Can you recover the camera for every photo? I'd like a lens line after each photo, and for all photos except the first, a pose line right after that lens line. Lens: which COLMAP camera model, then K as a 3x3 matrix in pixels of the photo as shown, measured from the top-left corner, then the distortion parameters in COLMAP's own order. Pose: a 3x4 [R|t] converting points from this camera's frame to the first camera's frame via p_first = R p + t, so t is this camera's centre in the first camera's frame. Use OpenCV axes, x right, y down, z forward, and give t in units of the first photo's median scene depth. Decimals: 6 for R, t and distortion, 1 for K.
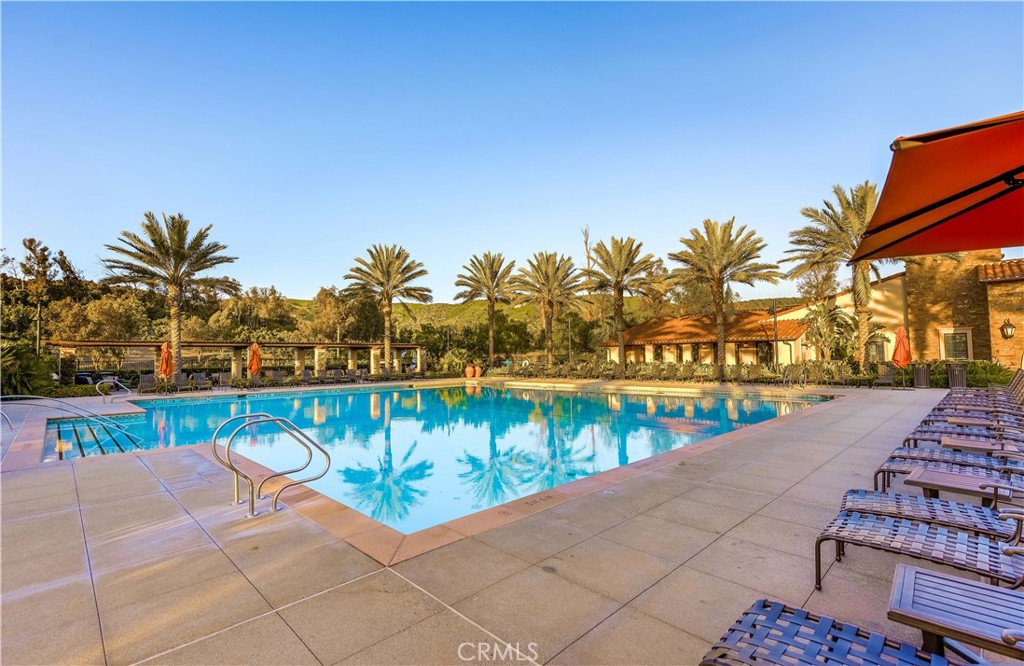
lens RADIAL K [[461.4, 0, 512.0], [0, 461.4, 333.0], [0, 0, 1]] dist [-0.000179, -0.000055]
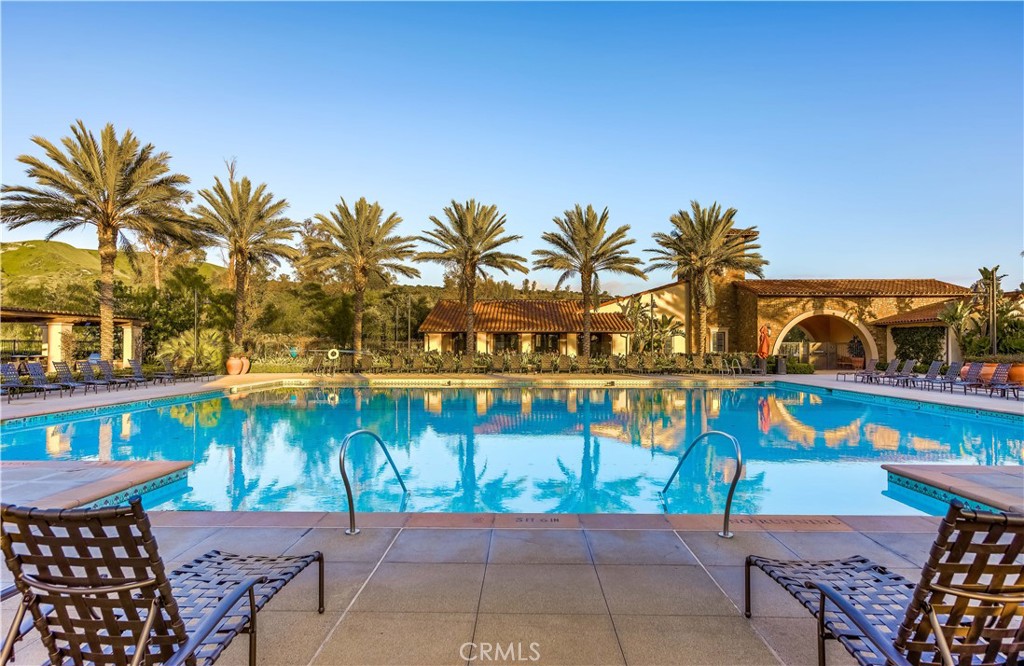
lens RADIAL K [[558.0, 0, 513.7], [0, 558.0, 348.9], [0, 0, 1]] dist [0.004046, 0.000570]
pose [[0.711968, 0.011151, 0.702123, -0.536594], [-0.051442, 0.998016, 0.036313, 0.019671], [-0.700325, -0.061972, 0.711129, 0.280978]]
